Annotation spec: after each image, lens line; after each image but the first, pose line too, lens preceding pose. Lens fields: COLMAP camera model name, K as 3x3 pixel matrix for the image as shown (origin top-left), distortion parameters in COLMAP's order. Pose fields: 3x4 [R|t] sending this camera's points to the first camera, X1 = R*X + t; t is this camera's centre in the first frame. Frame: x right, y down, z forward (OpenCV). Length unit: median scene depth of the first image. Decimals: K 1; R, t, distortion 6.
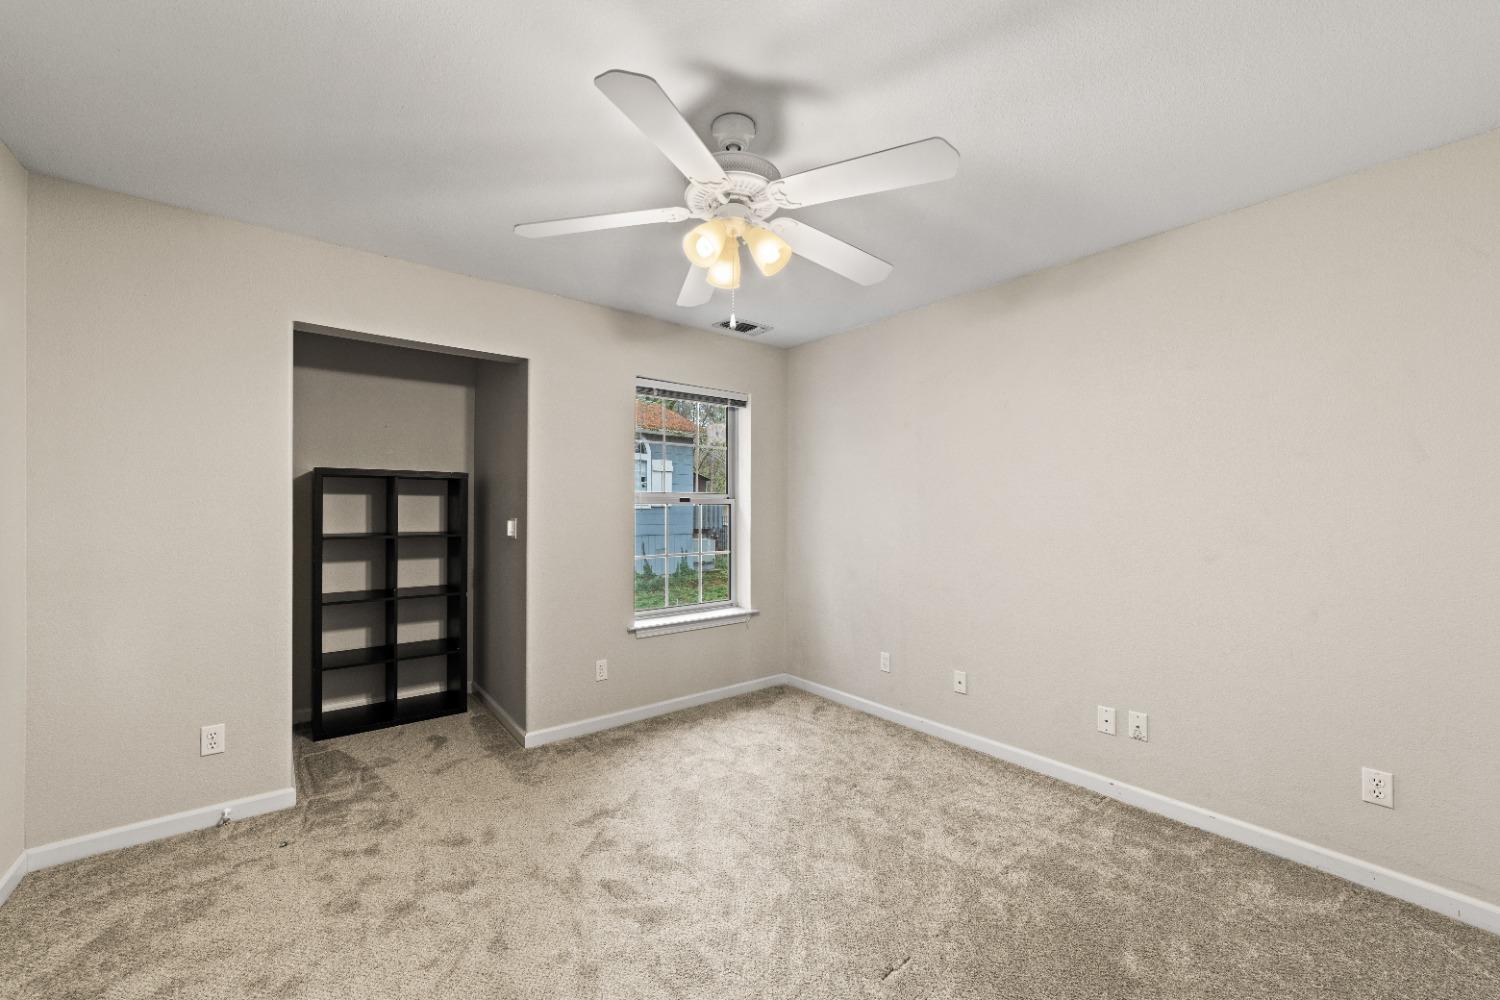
lens RADIAL K [[596.8, 0, 737.5], [0, 596.8, 508.8], [0, 0, 1]] dist [0.000322, 0.000420]
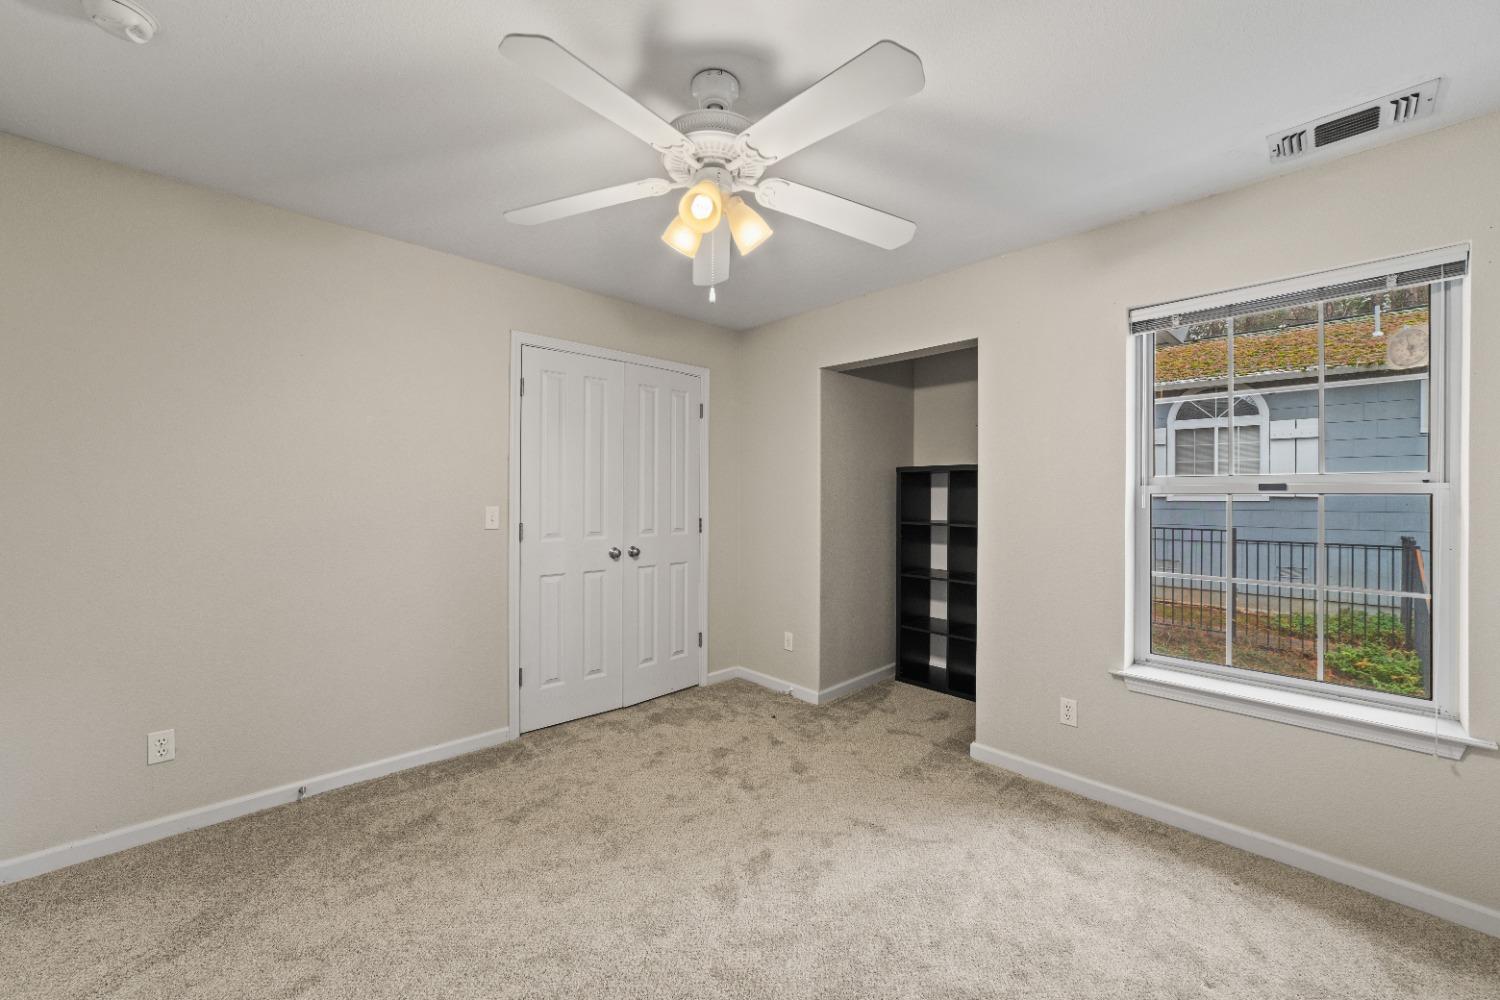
lens RADIAL K [[579.7, 0, 746.0], [0, 579.7, 498.3], [0, 0, 1]] dist [-0.025451, 0.010845]
pose [[0.077880, -0.001975, -0.996961, 0.518644], [-0.008132, 0.999964, -0.002616, 0.001312], [0.996930, 0.008311, 0.077861, 0.577563]]
